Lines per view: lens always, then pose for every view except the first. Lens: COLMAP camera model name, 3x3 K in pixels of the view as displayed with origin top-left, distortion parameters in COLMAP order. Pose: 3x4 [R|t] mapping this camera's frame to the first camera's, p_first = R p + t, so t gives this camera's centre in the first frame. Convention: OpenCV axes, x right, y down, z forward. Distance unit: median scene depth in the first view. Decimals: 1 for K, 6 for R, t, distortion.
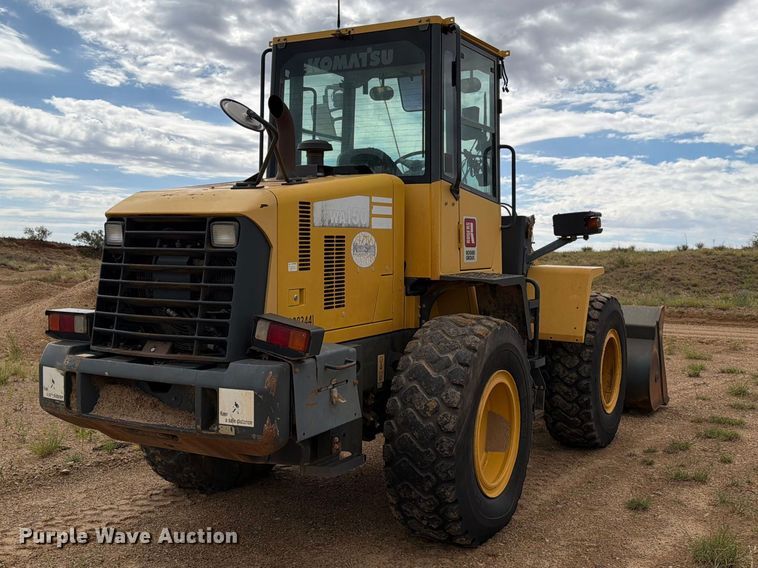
lens RADIAL K [[812.0, 0, 378.9], [0, 812.0, 271.5], [0, 0, 1]] dist [0.060106, -0.009637]
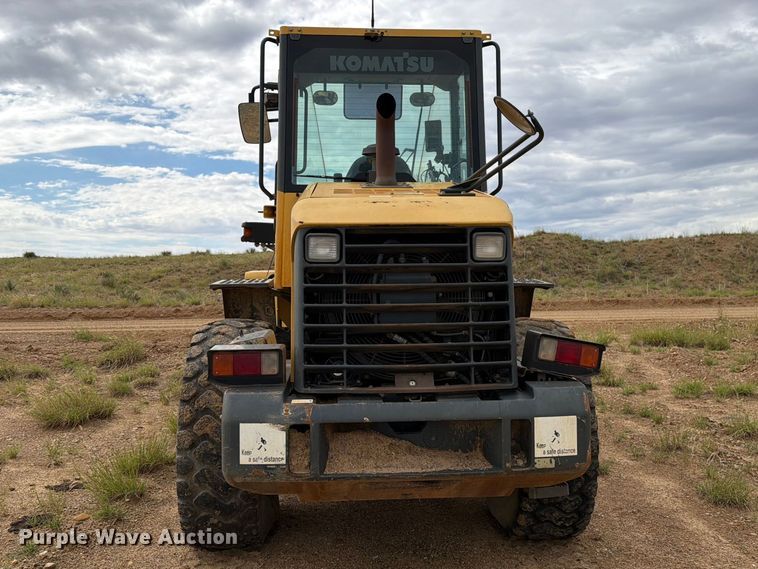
lens RADIAL K [[742.8, 0, 396.9], [0, 742.8, 267.4], [0, 0, 1]] dist [0.136040, -0.306449]
pose [[0.836114, -0.029618, 0.547756, -0.673863], [0.033869, 0.999424, 0.002342, -0.026343], [-0.547510, 0.016594, 0.836635, 0.338714]]
